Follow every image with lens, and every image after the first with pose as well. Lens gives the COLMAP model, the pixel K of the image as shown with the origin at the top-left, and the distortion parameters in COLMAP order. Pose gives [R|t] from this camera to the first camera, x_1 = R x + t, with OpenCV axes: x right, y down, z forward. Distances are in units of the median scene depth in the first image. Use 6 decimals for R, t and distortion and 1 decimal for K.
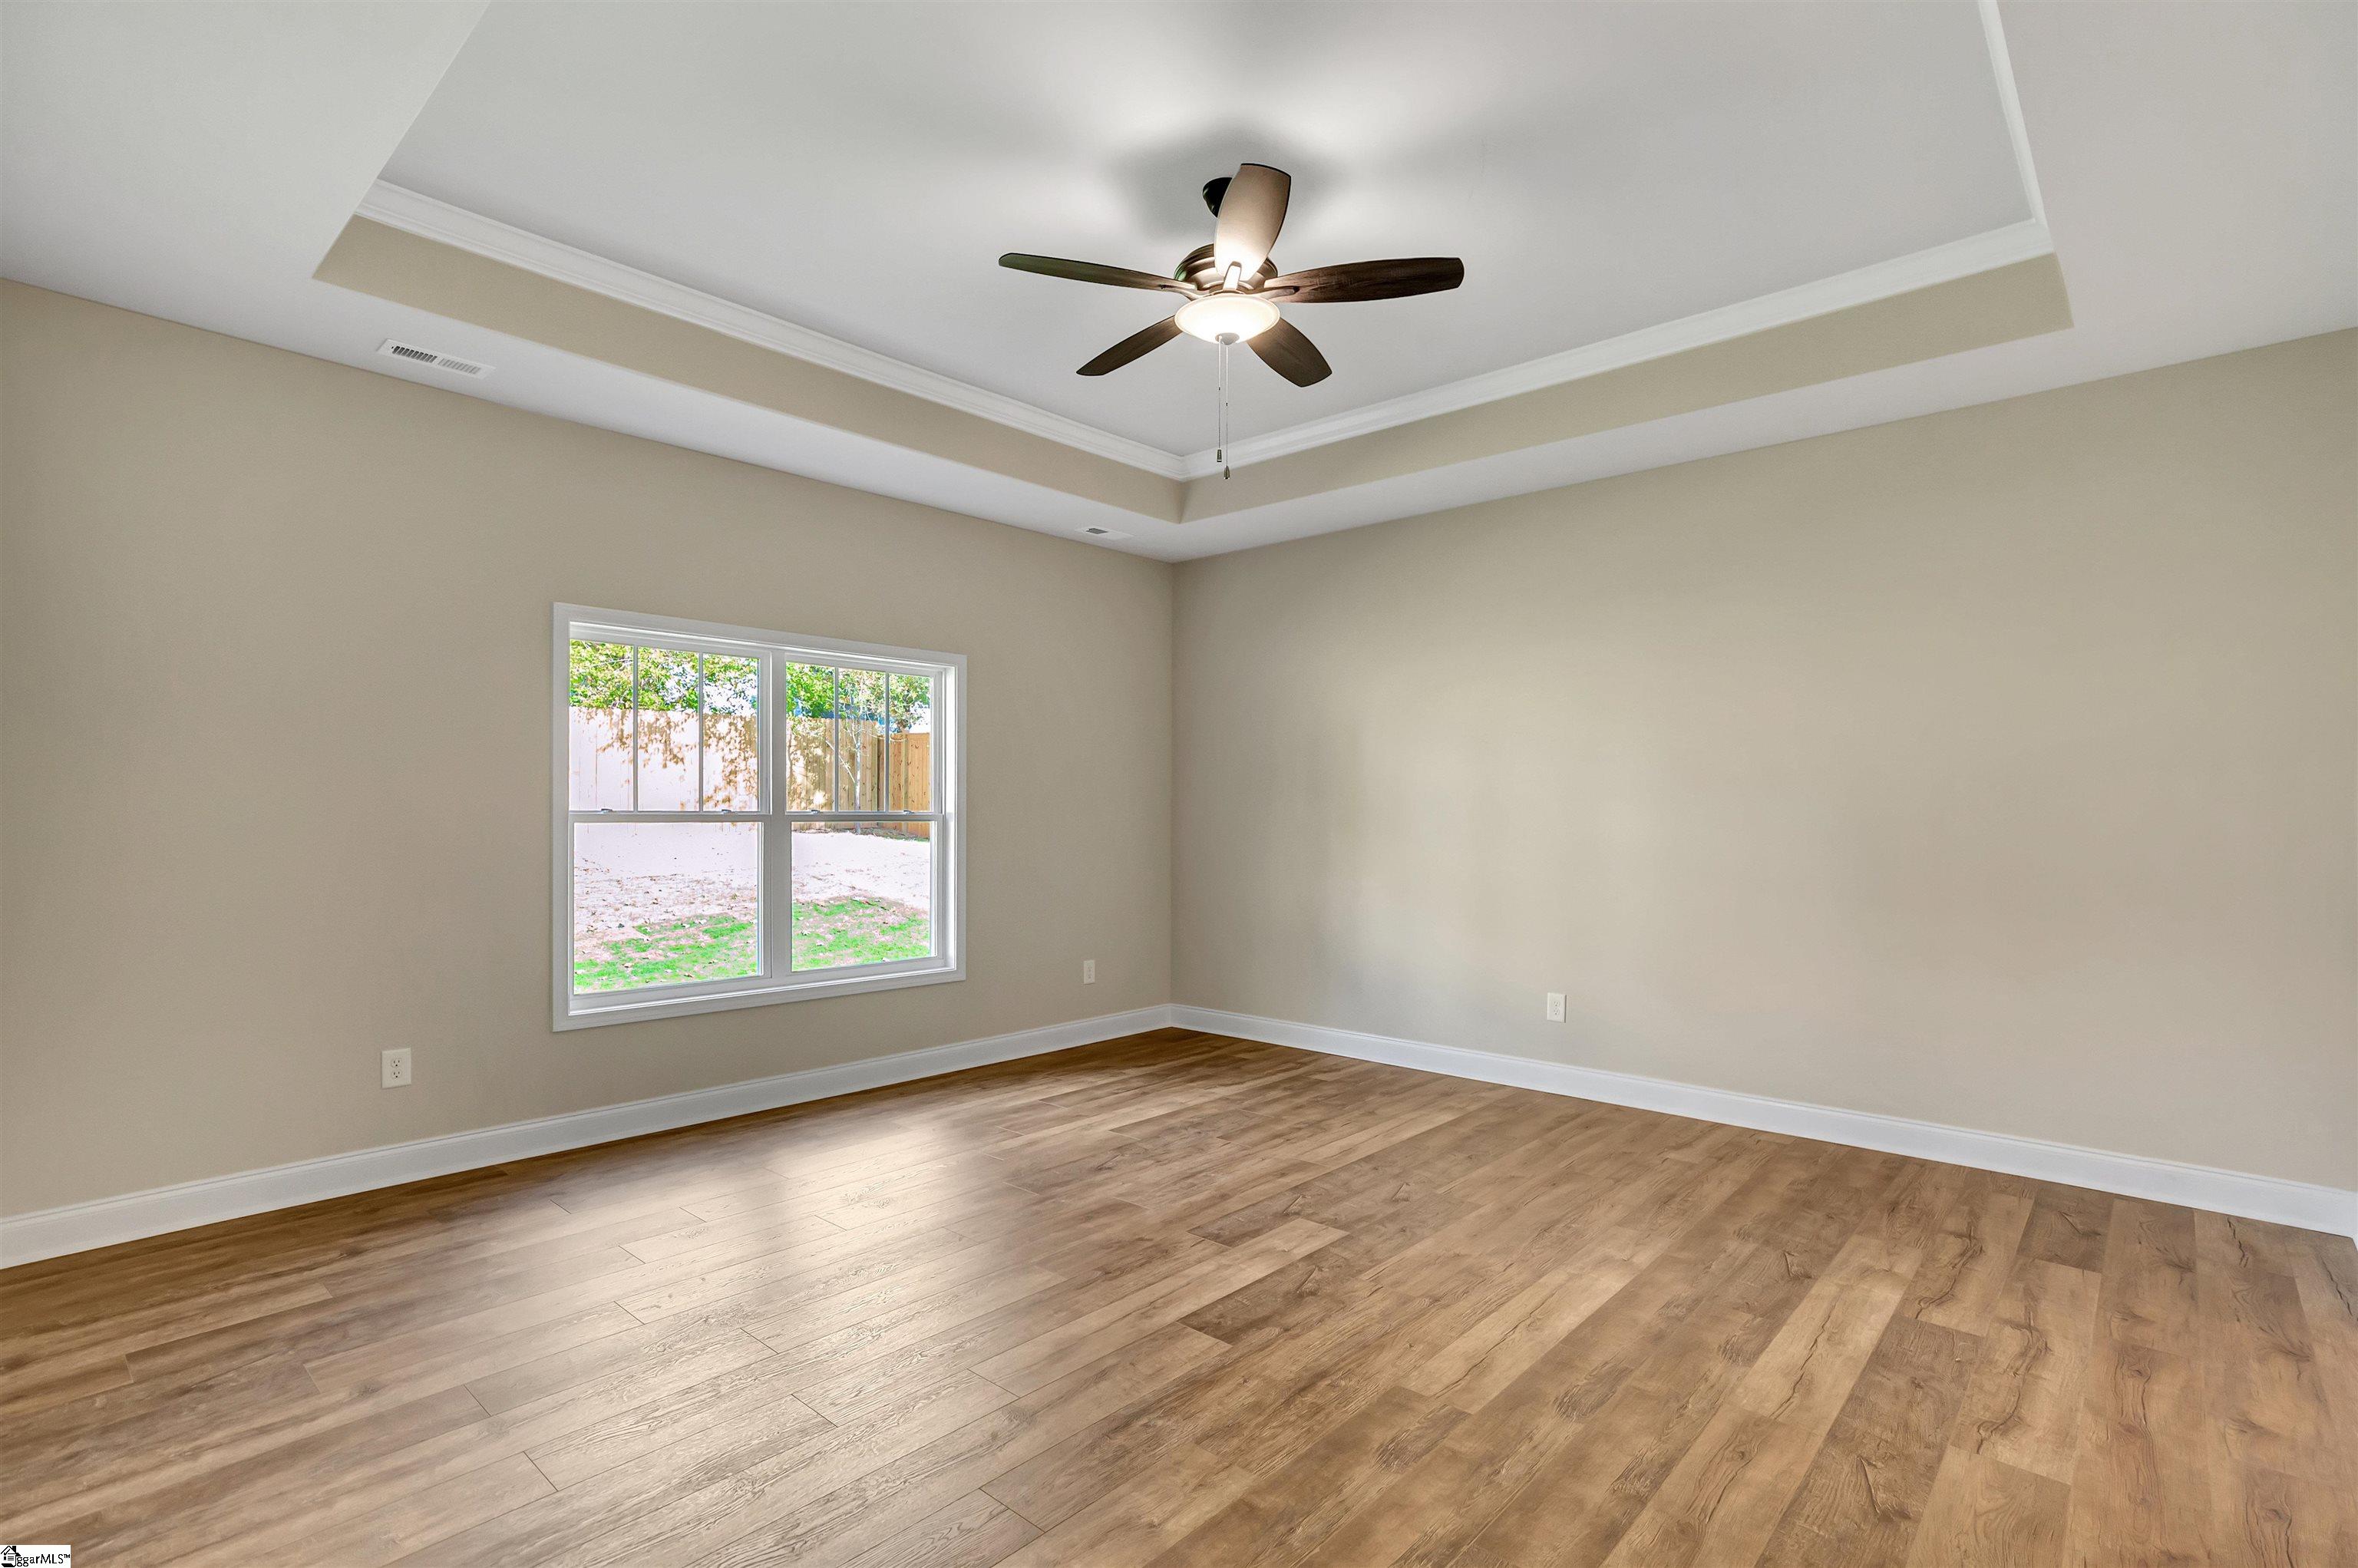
lens RADIAL K [[1104.7, 0, 1178.0], [0, 1104.7, 812.0], [0, 0, 1]] dist [-0.001807, -0.000193]
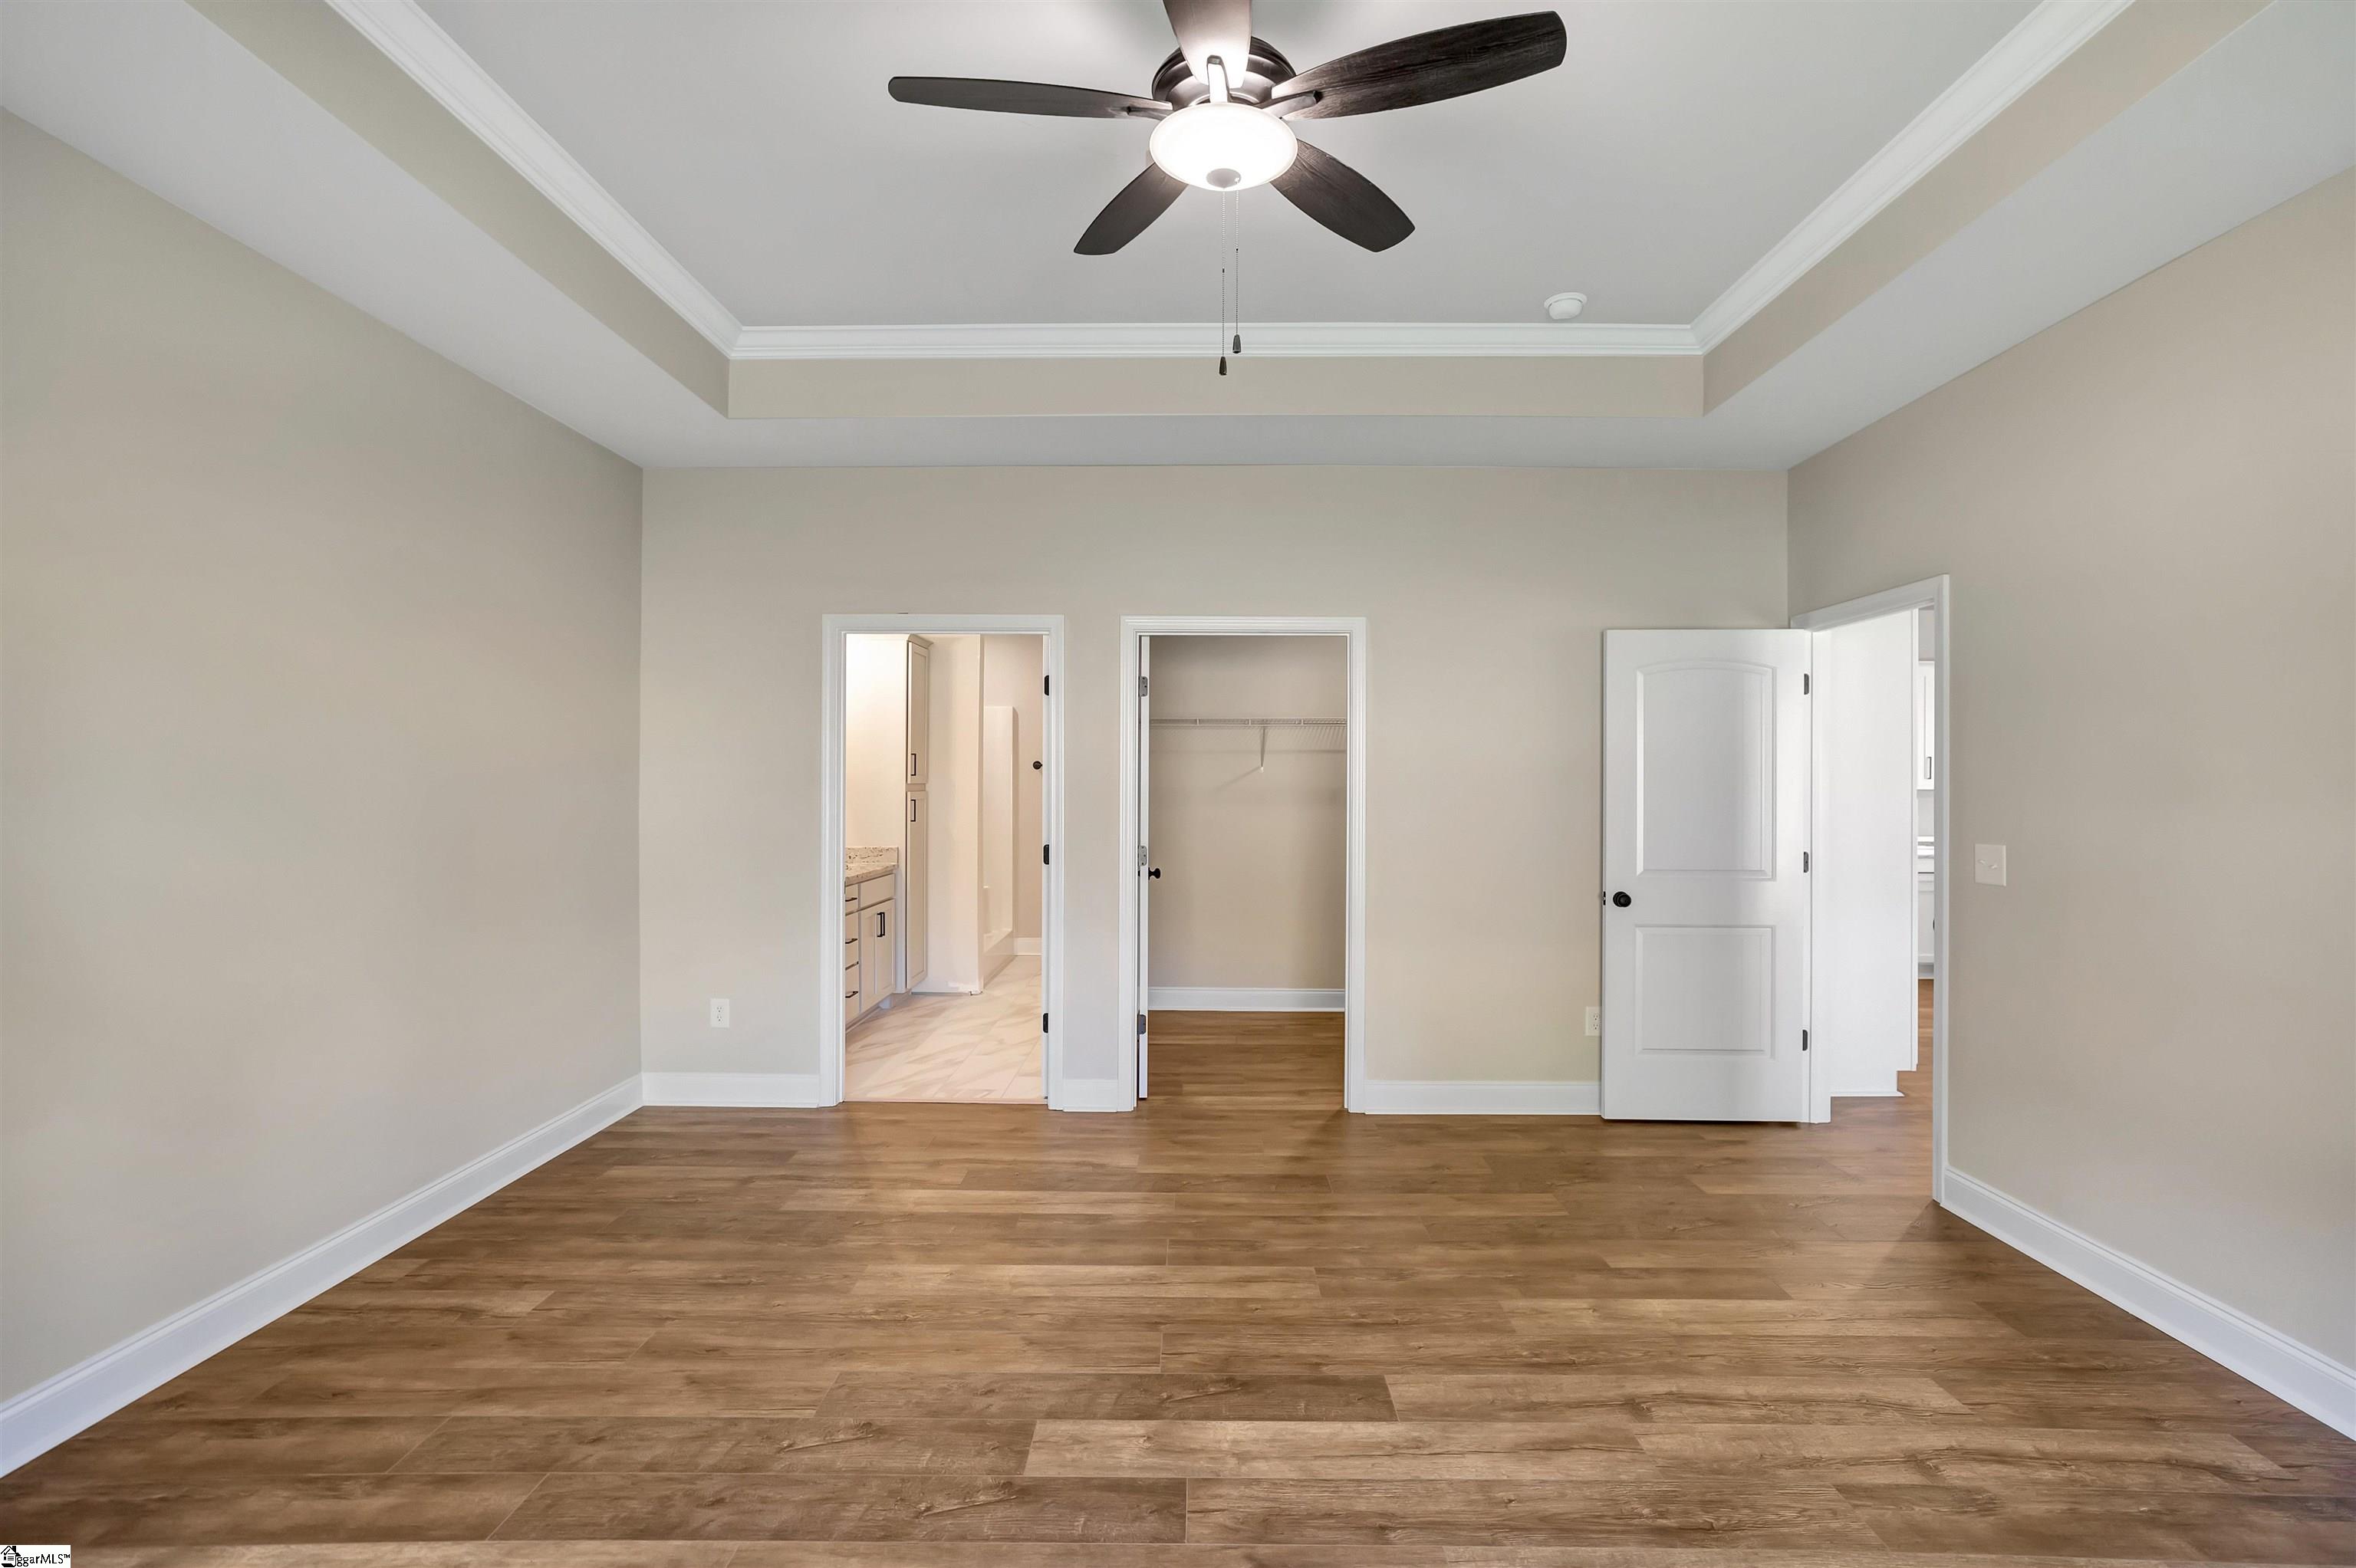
lens RADIAL K [[1068.8, 0, 1203.3], [0, 1068.8, 784.5], [0, 0, 1]] dist [-0.029492, 0.015133]
pose [[-0.664865, -0.006364, 0.746937, -0.474030], [-0.001671, 0.999974, 0.007033, -0.042676], [-0.746962, 0.003428, -0.664858, 1.518368]]
